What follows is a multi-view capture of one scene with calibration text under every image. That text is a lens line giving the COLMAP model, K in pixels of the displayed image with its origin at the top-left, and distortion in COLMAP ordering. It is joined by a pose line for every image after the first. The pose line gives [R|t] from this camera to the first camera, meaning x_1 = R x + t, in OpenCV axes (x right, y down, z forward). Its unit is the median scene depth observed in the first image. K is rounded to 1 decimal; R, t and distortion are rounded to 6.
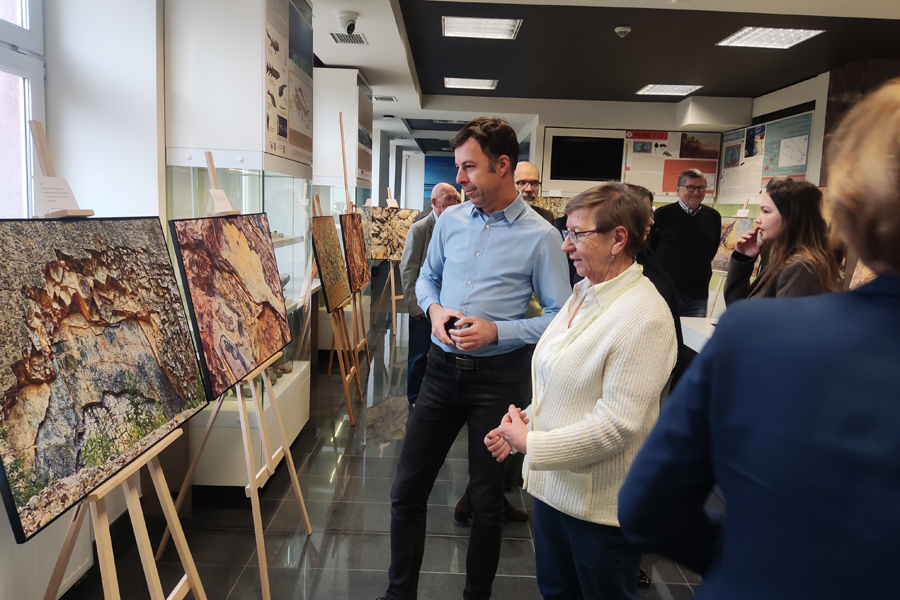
lens RADIAL K [[670.0, 0, 447.6], [0, 670.0, 286.2], [0, 0, 1]] dist [0.146454, -0.221631]
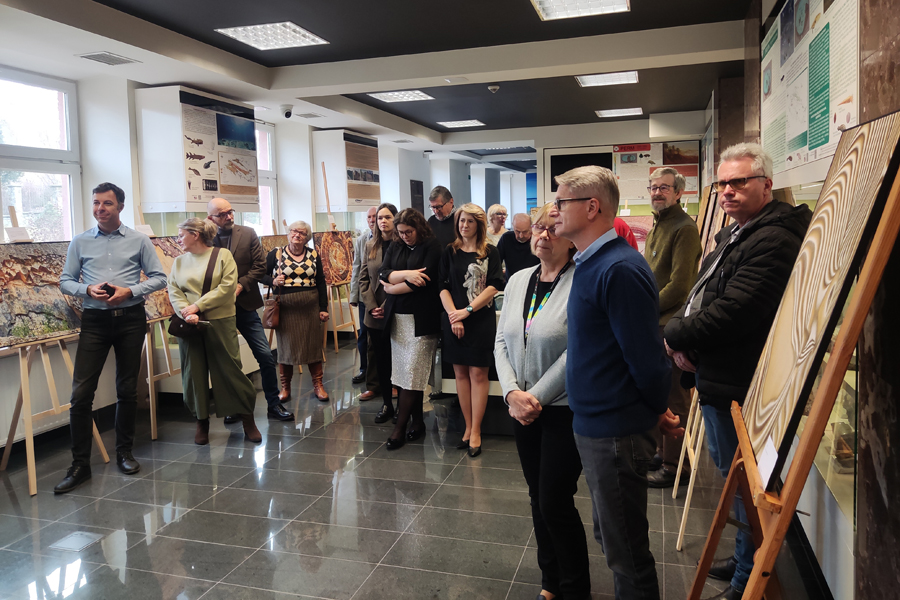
lens RADIAL K [[670.8, 0, 451.6], [0, 670.8, 262.2], [0, 0, 1]] dist [0.103042, -0.163699]
pose [[0.957915, -0.047204, -0.283145, 0.362717], [0.030981, 0.997626, -0.061505, 0.037843], [0.285376, 0.050145, 0.957103, -0.205110]]
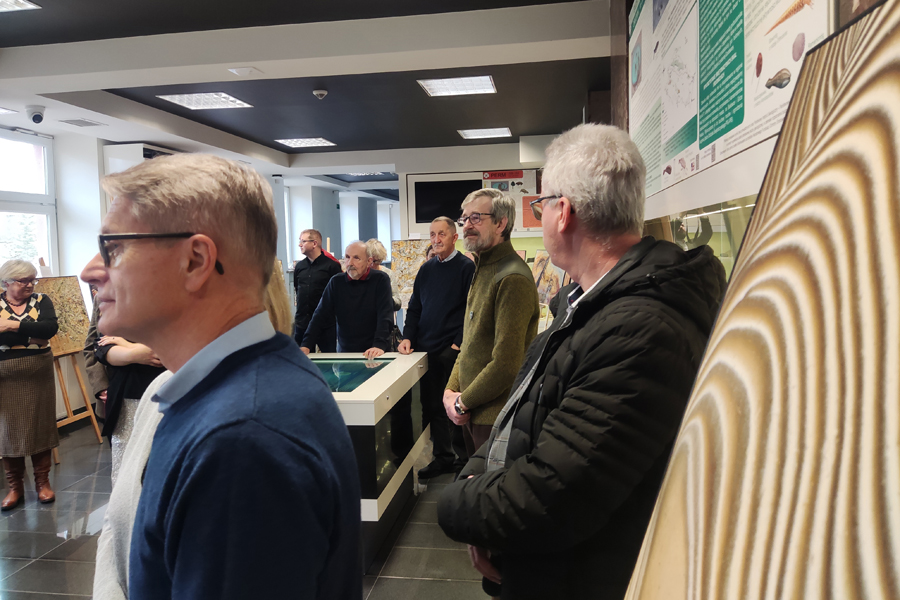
lens RADIAL K [[673.0, 0, 449.0], [0, 673.0, 286.1], [0, 0, 1]] dist [0.038885, -0.001738]
pose [[0.988219, -0.060963, -0.140381, 0.396441], [0.051988, 0.996415, -0.066740, 0.012387], [0.143946, 0.058655, 0.987846, -0.016943]]
